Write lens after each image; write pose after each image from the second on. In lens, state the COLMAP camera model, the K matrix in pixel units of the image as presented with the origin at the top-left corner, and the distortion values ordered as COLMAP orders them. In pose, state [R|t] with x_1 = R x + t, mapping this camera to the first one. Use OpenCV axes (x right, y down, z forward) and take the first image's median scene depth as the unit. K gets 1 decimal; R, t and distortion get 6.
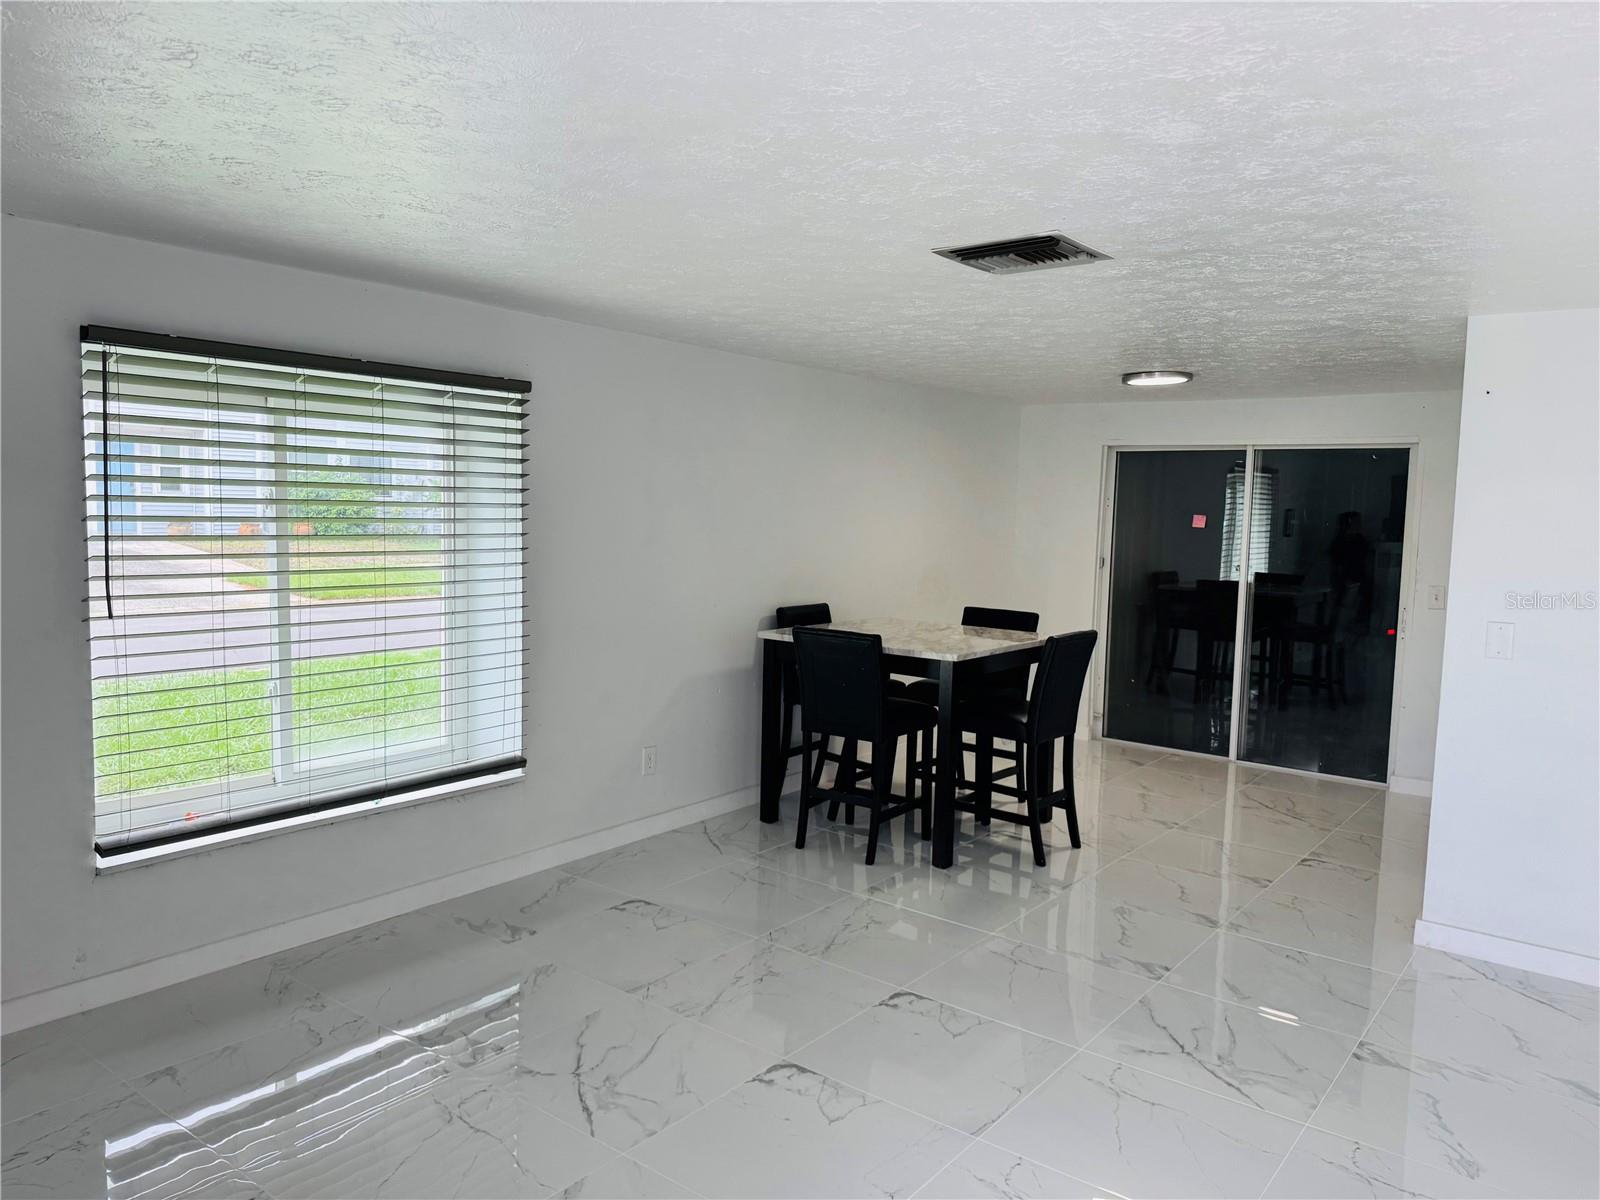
lens RADIAL K [[1124.1, 0, 790.1], [0, 1124.1, 596.3], [0, 0, 1]] dist [0.055453, -0.067364]
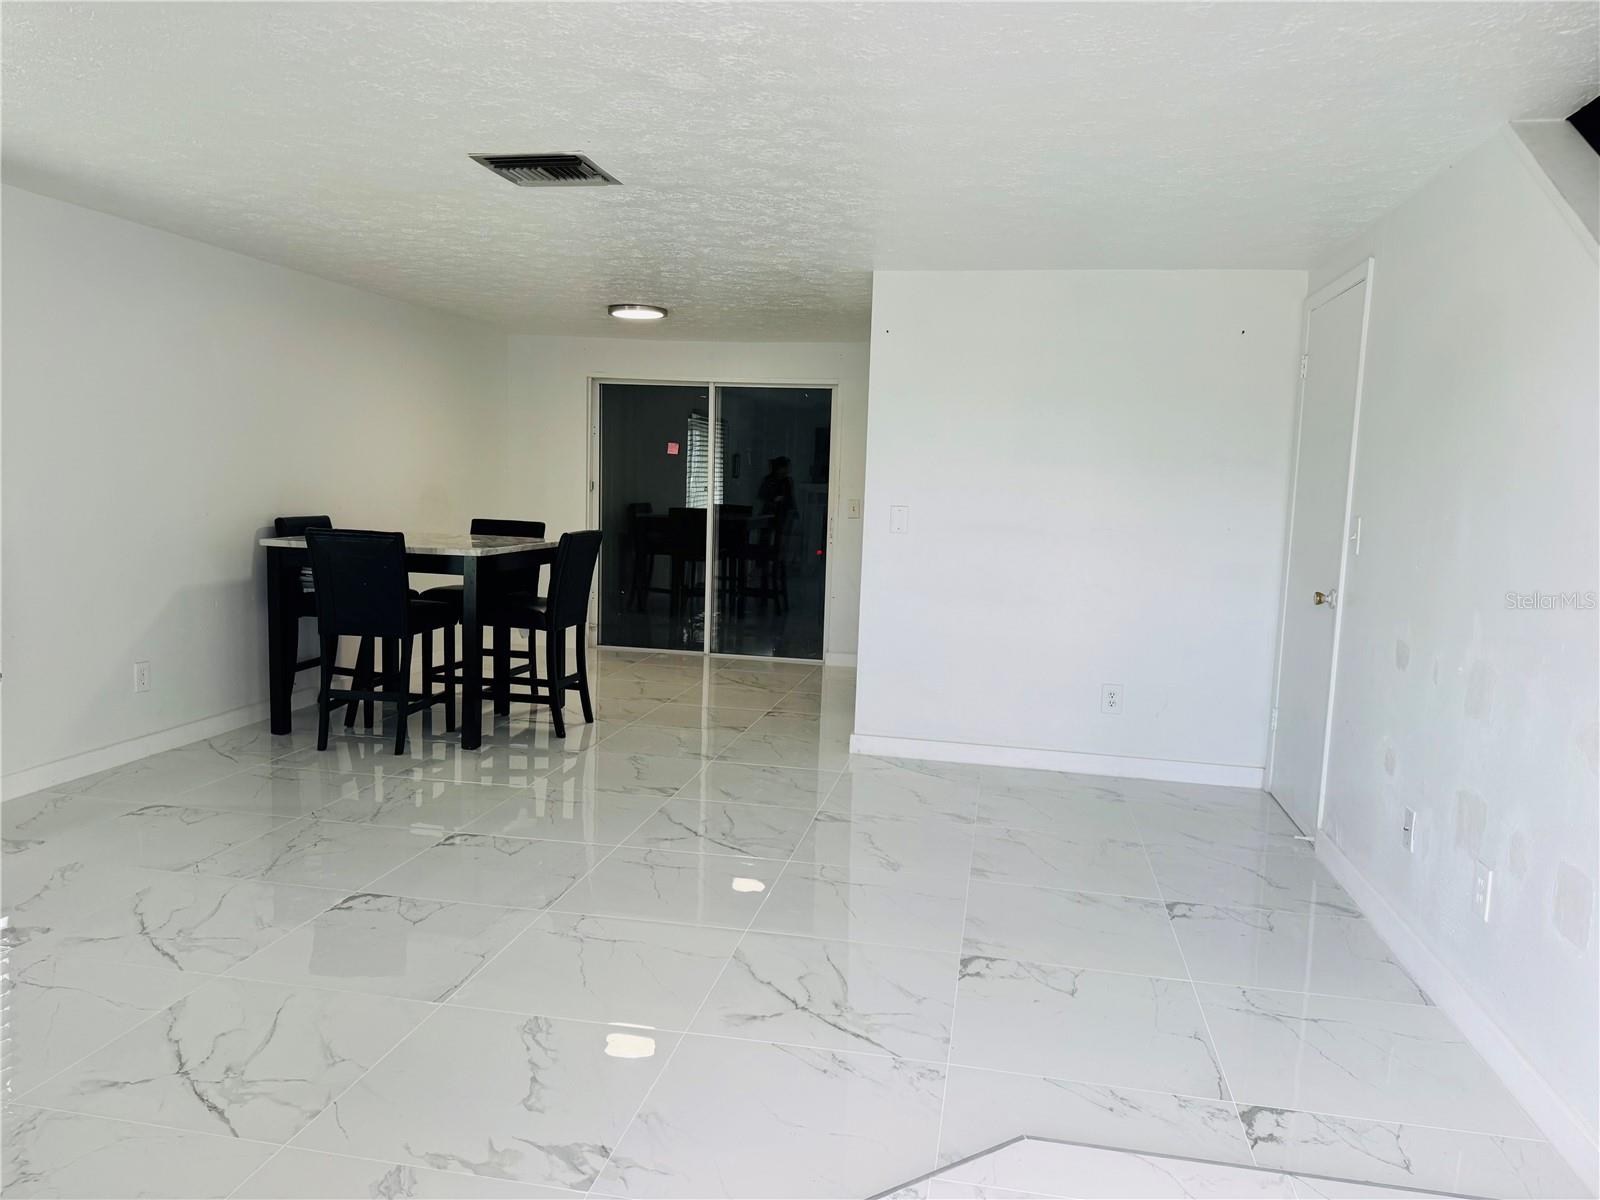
lens RADIAL K [[1124.1, 0, 802.7], [0, 1124.1, 607.7], [0, 0, 1]] dist [0.055453, -0.067364]
pose [[0.888176, -0.048688, 0.456918, -0.071777], [0.026540, 0.998146, 0.054771, 0.055383], [-0.458737, -0.036520, 0.887821, -0.104563]]
